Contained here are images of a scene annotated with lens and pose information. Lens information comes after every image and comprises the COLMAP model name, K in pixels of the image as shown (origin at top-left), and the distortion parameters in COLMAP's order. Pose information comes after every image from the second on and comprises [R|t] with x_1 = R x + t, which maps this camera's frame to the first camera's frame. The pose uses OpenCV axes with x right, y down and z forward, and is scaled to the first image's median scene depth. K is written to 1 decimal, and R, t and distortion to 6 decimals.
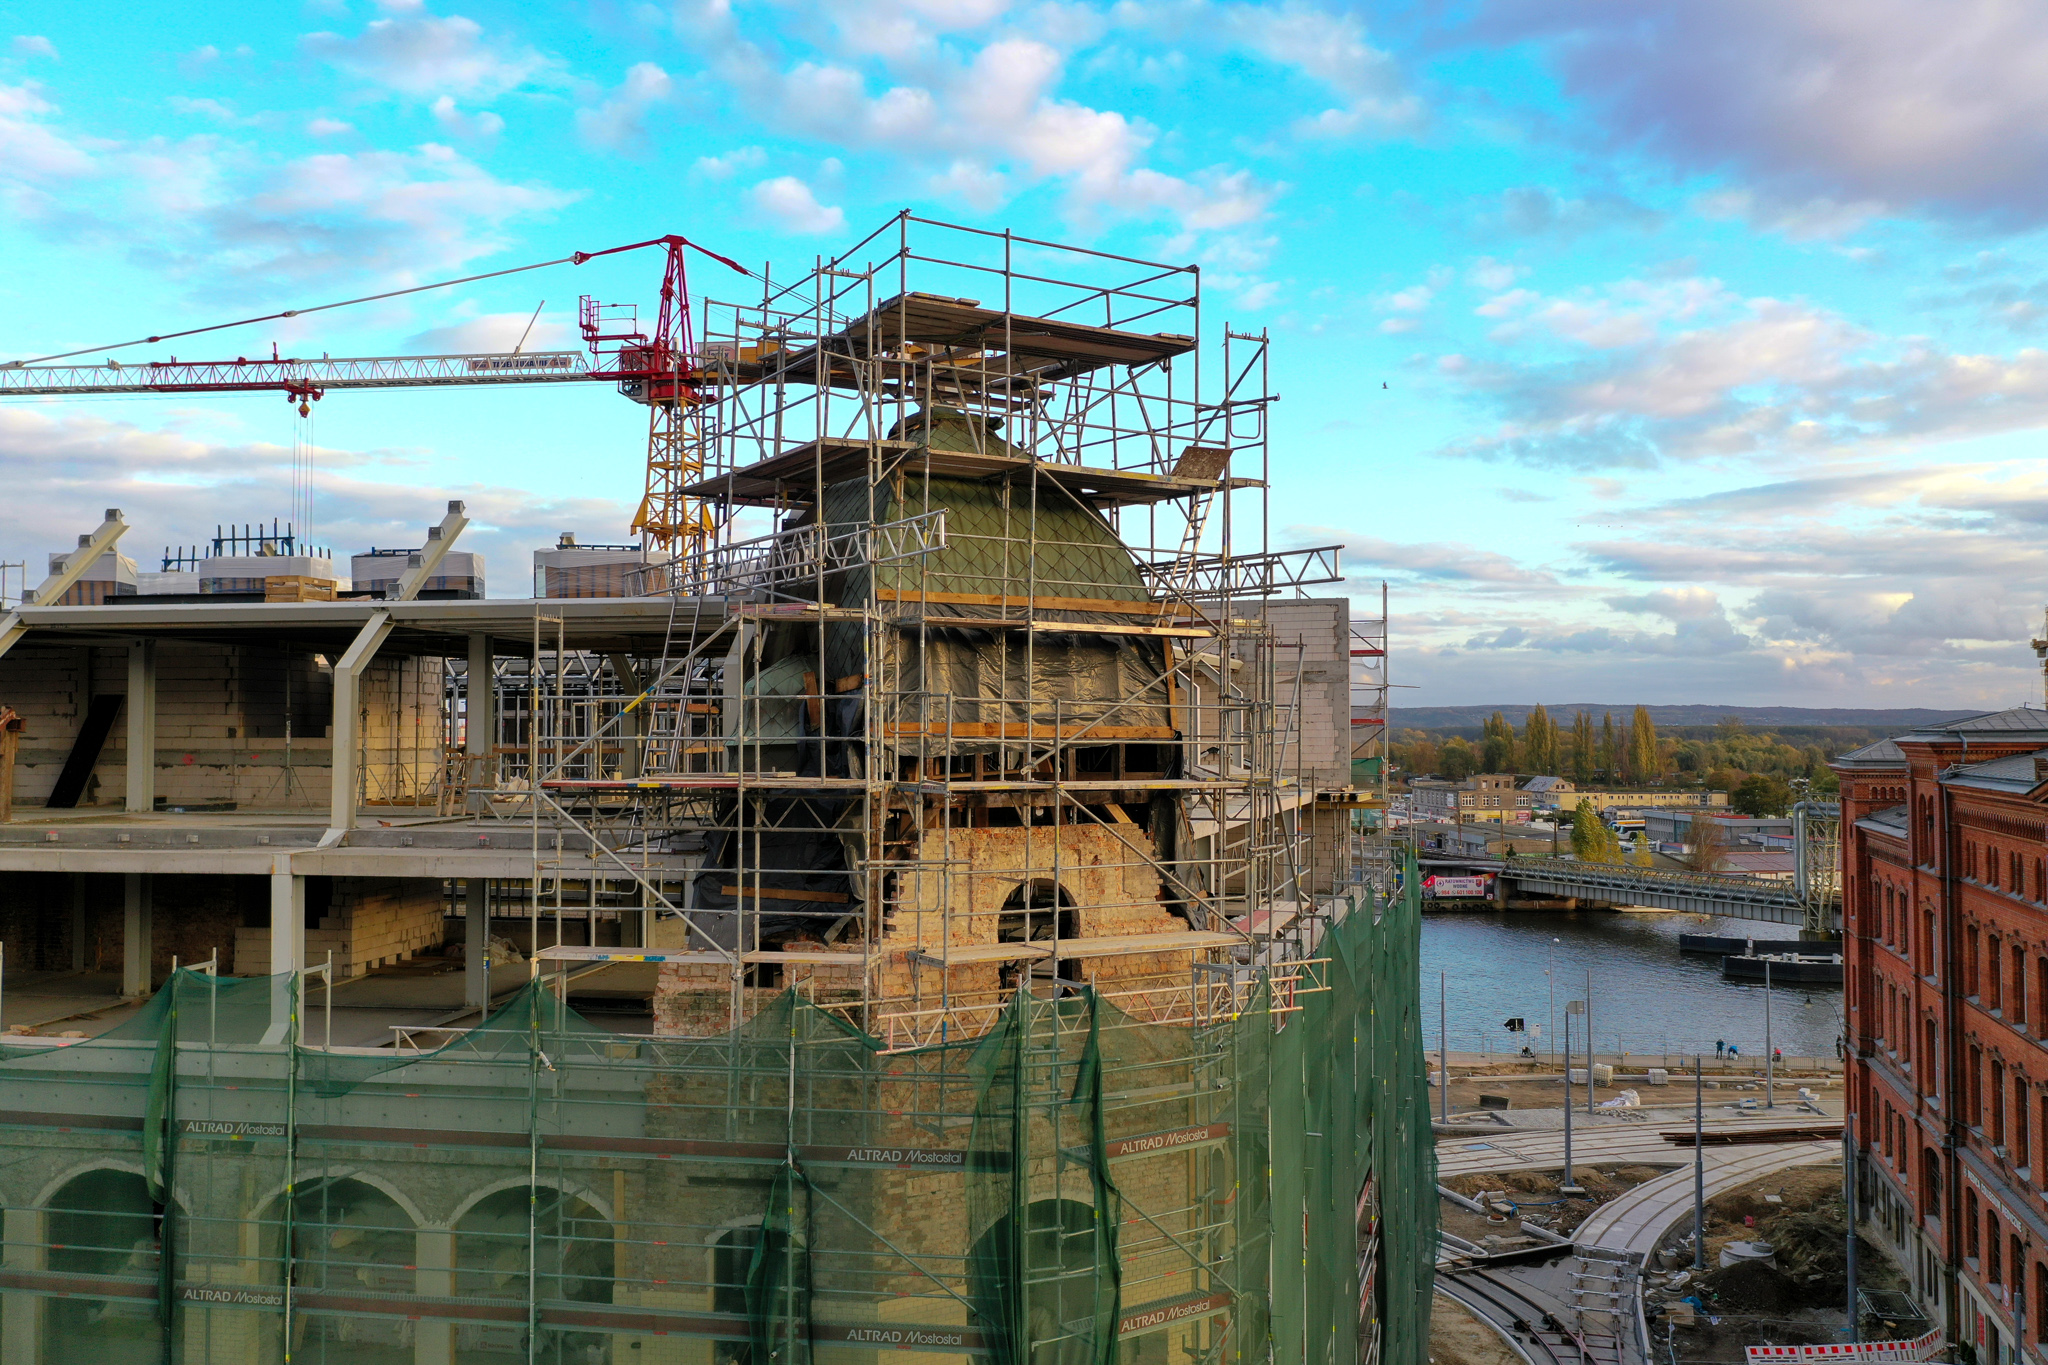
lens RADIAL K [[1629.8, 0, 1031.6], [0, 1629.8, 675.9], [0, 0, 1]] dist [-0.000531, -0.006152]
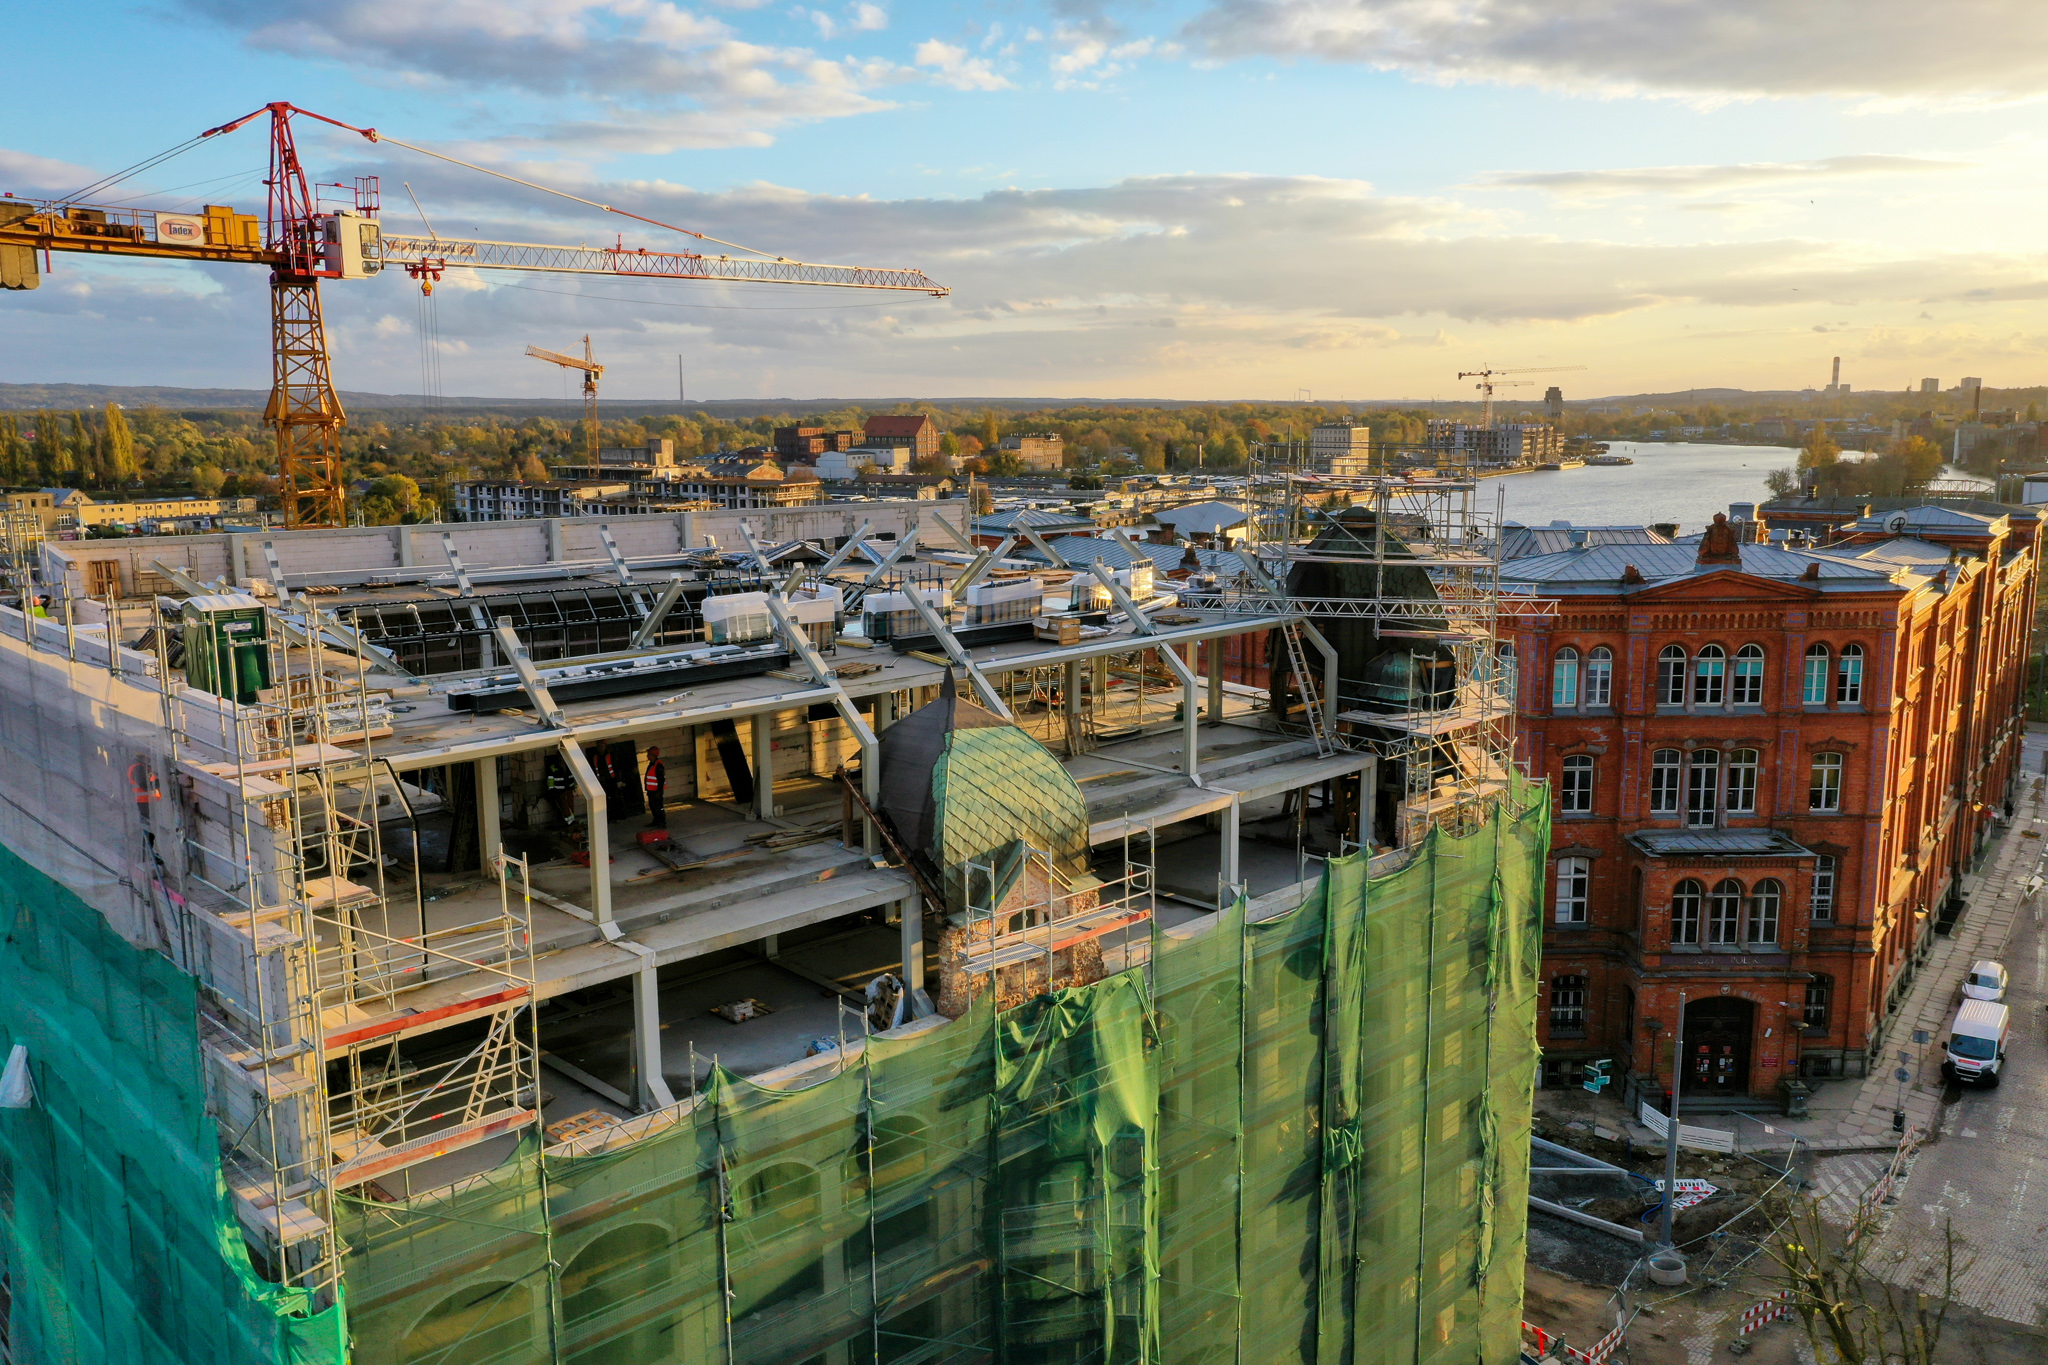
lens RADIAL K [[1638.5, 0, 1024.0], [0, 1638.5, 682.5], [0, 0, 1]] dist [0.014035, 0.001556]
pose [[0.594206, -0.138976, 0.792215, -1.333650], [-0.021852, 0.981806, 0.188625, -0.217410], [-0.804016, -0.129394, 0.580358, 0.142767]]
